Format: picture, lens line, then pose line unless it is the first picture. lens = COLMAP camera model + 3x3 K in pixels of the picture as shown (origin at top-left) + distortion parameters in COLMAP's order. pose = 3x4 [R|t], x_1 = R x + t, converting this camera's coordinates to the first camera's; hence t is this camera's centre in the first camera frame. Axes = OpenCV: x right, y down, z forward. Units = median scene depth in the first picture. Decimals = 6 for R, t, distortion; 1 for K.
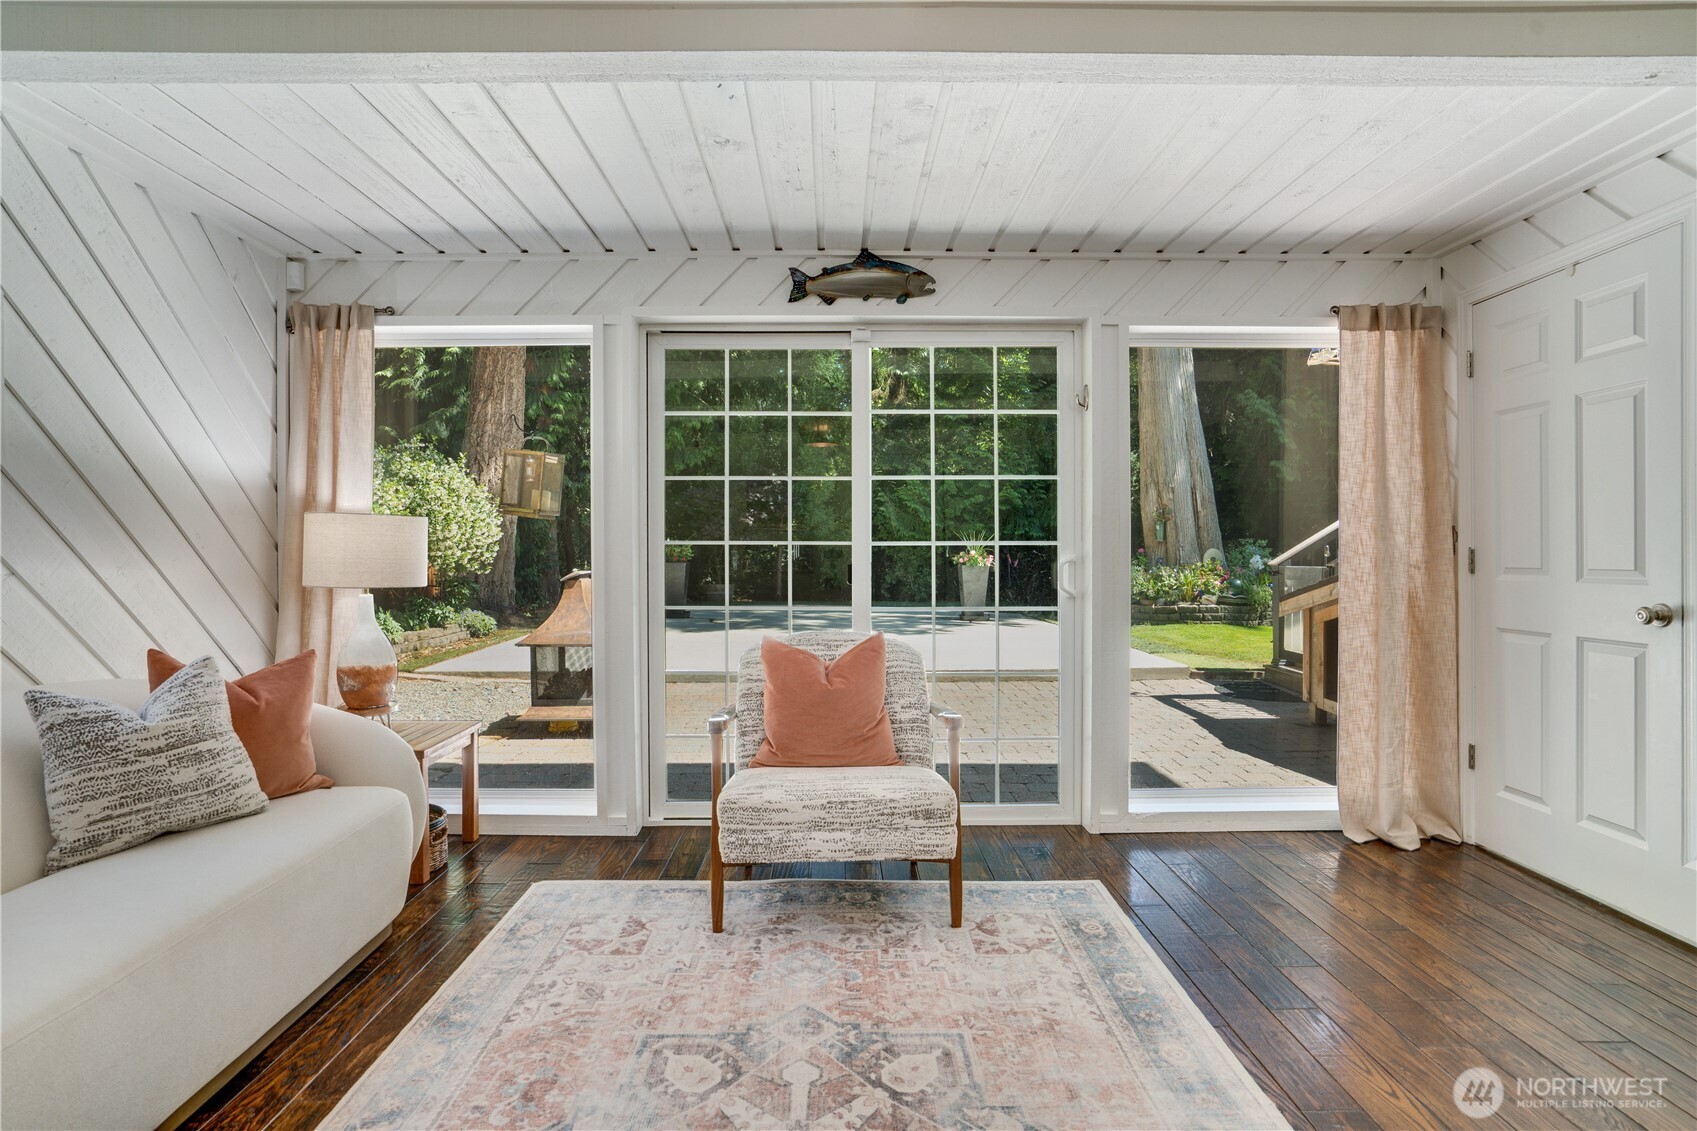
lens RADIAL K [[877.0, 0, 846.4], [0, 877.0, 565.3], [0, 0, 1]] dist [-0.034116, 0.005883]
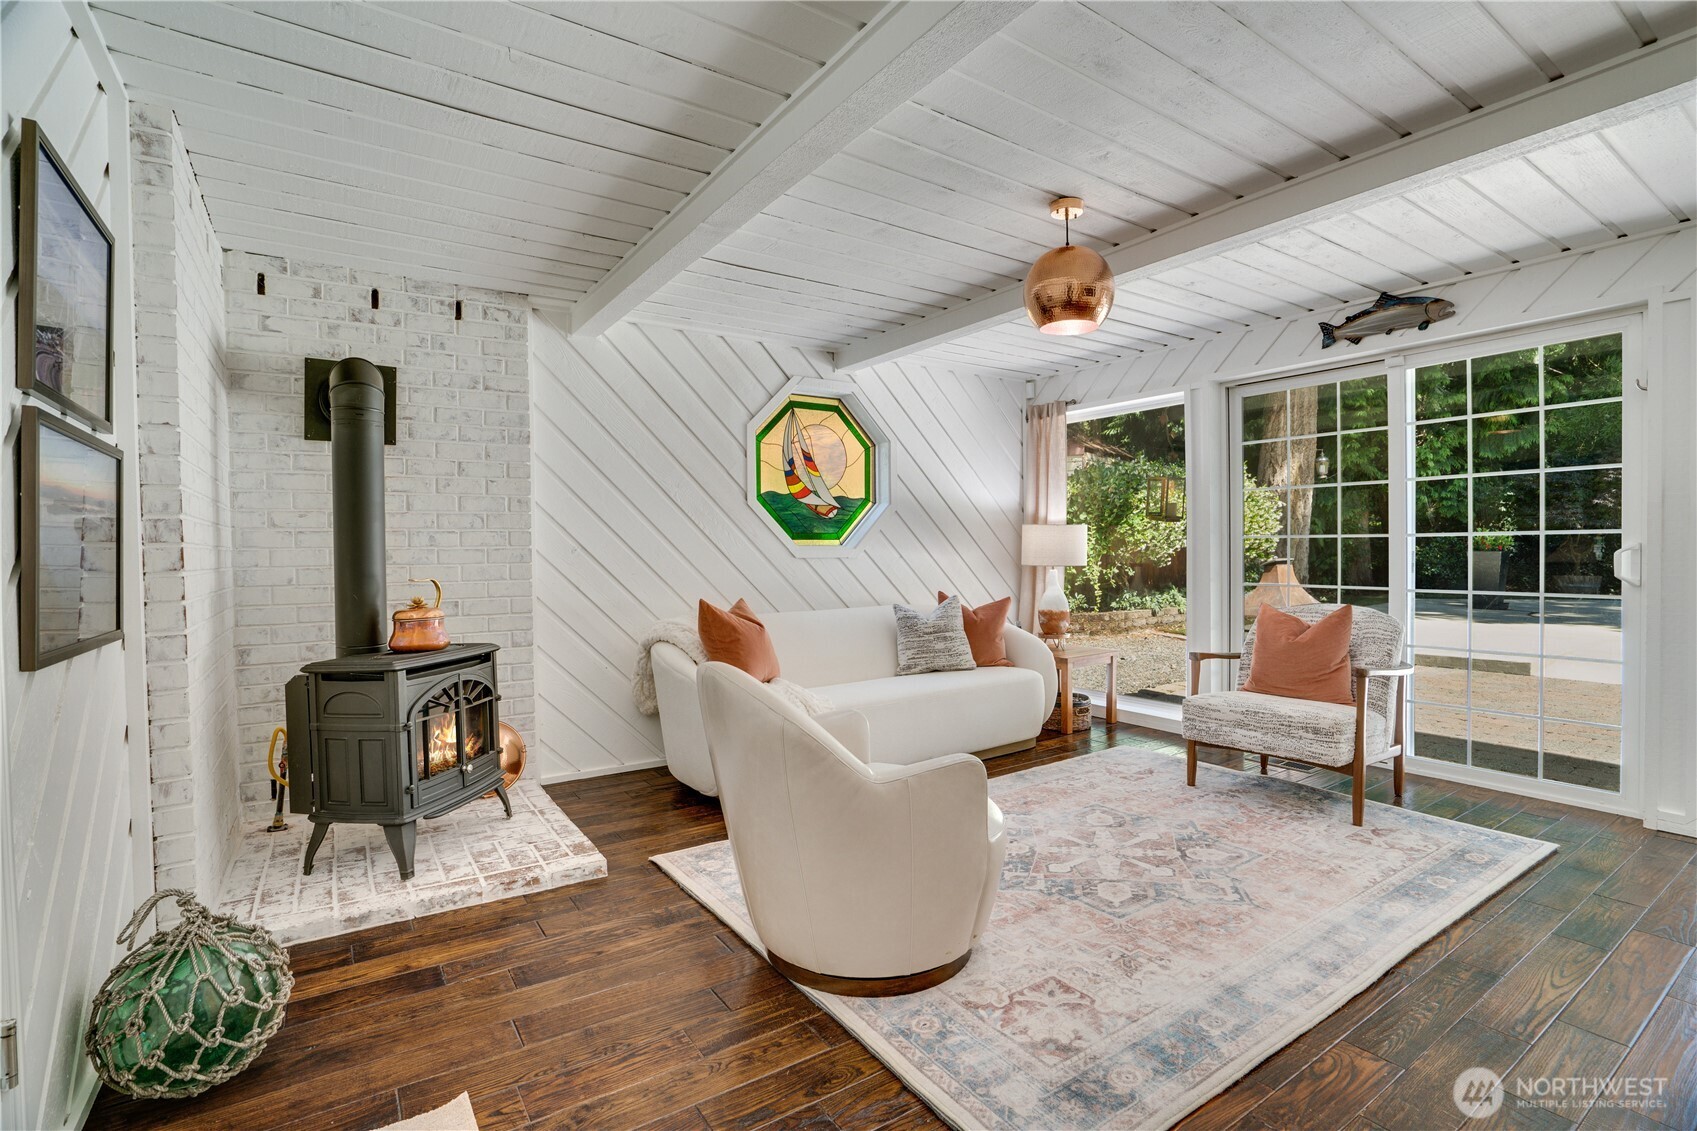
lens RADIAL K [[790.1, 0, 847.1], [0, 790.1, 561.3], [0, 0, 1]] dist [-0.038735, 0.010792]
pose [[0.560978, 0.008571, -0.827787, 0.601390], [-0.000900, 0.999952, 0.009744, 0.001839], [0.827830, -0.004721, 0.560958, -0.272844]]
